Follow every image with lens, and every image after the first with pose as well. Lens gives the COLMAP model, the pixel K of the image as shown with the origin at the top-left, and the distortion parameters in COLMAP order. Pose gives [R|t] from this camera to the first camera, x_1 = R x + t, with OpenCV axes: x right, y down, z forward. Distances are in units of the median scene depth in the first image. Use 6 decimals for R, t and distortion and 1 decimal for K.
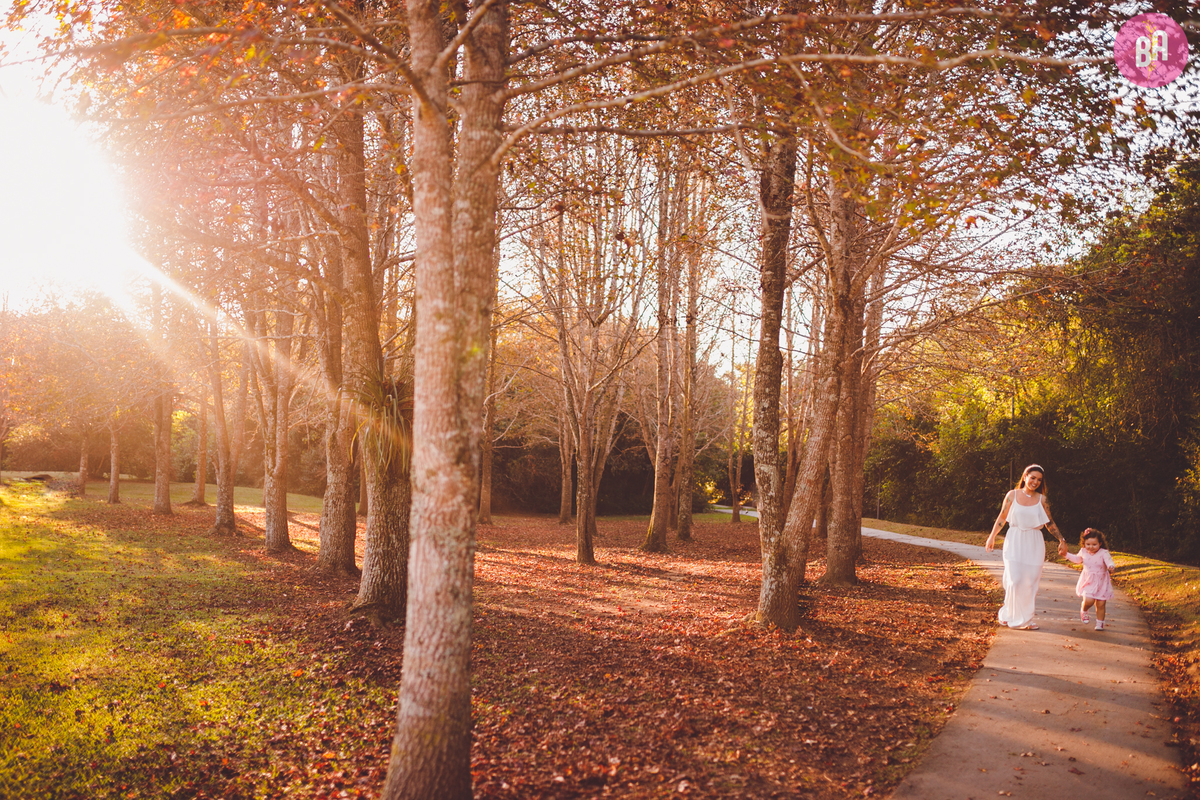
lens RADIAL K [[1159.0, 0, 600.0], [0, 1159.0, 400.0], [0, 0, 1]] dist [-0.052827, 0.009434]
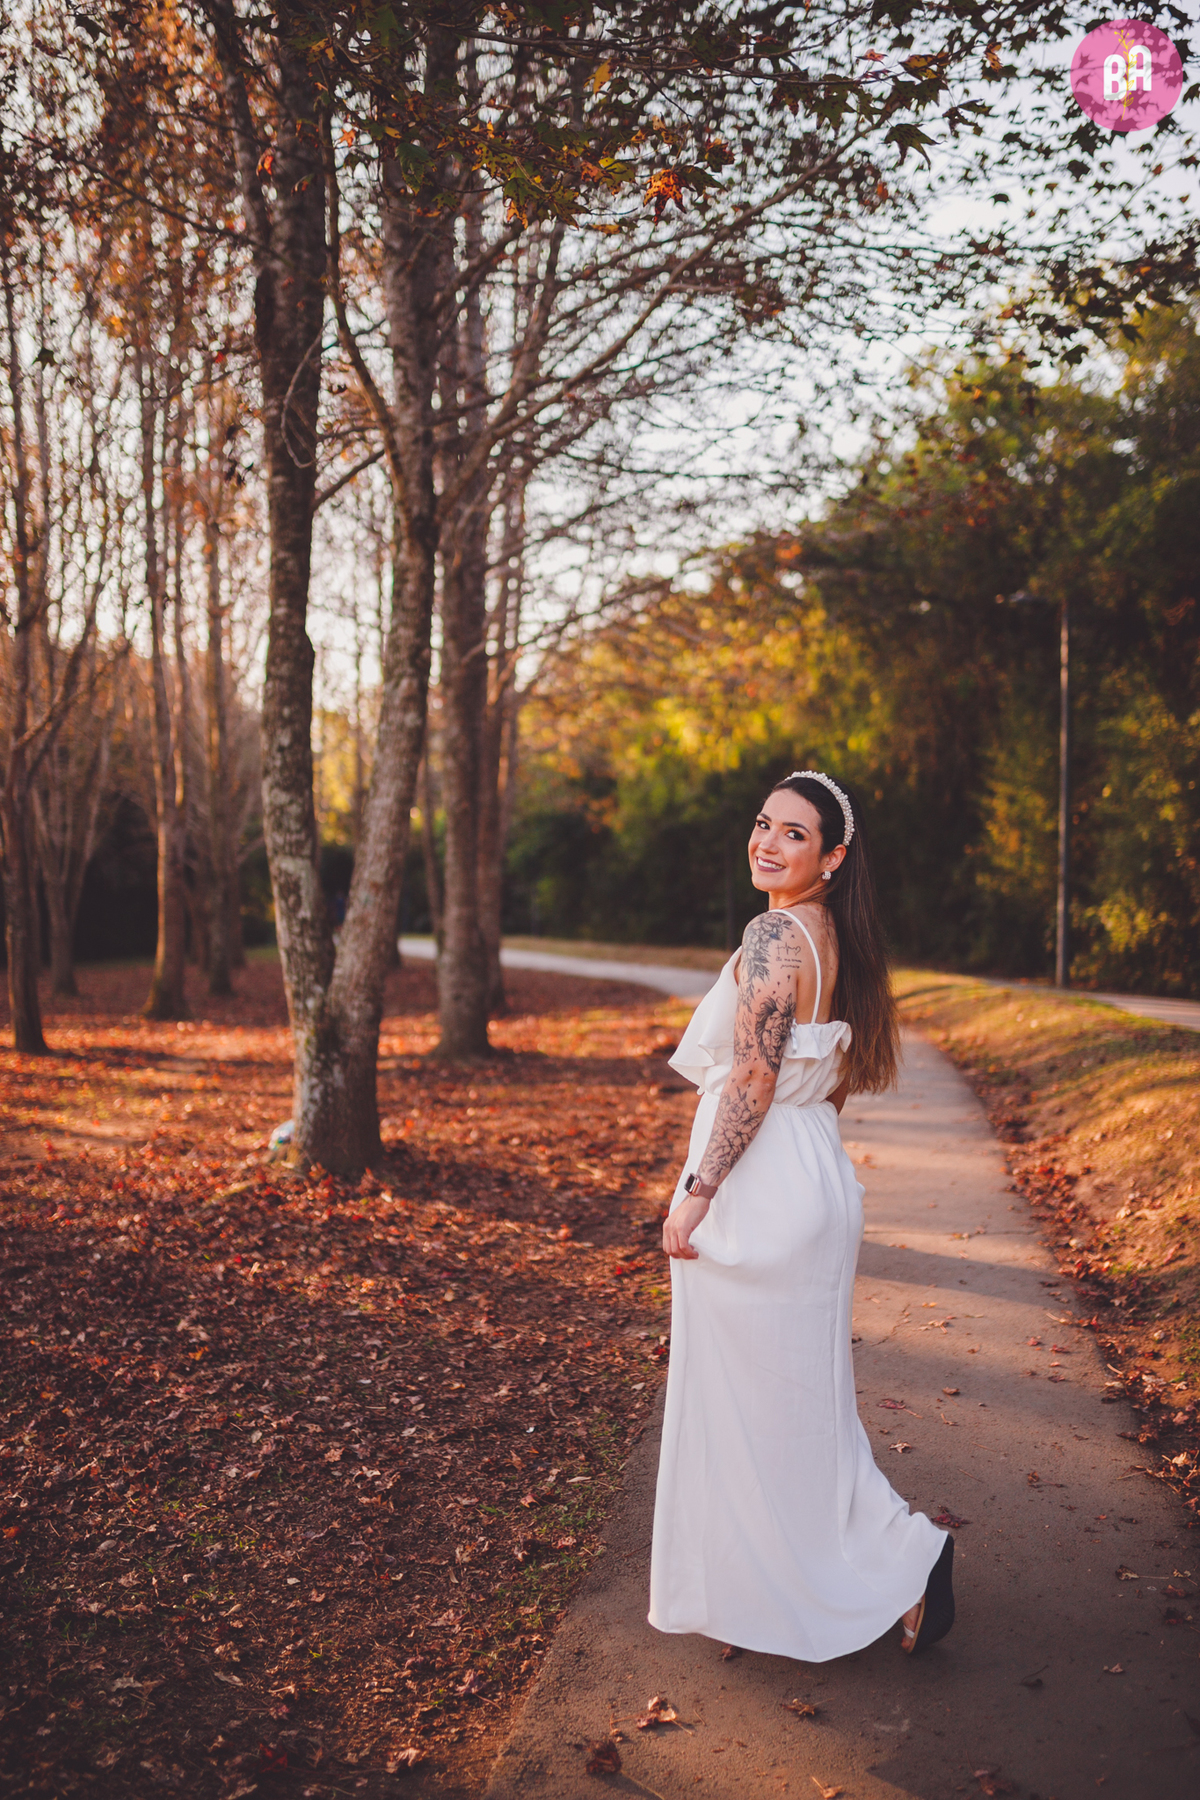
lens RADIAL K [[1738.6, 0, 600.0], [0, 1738.6, 900.0], [0, 0, 1]] dist [-0.052827, 0.009434]
pose [[0.961783, -0.062614, 0.266557, 0.050591], [0.042097, 0.995742, 0.082007, 0.012645], [-0.270557, -0.067651, 0.960324, 0.165909]]
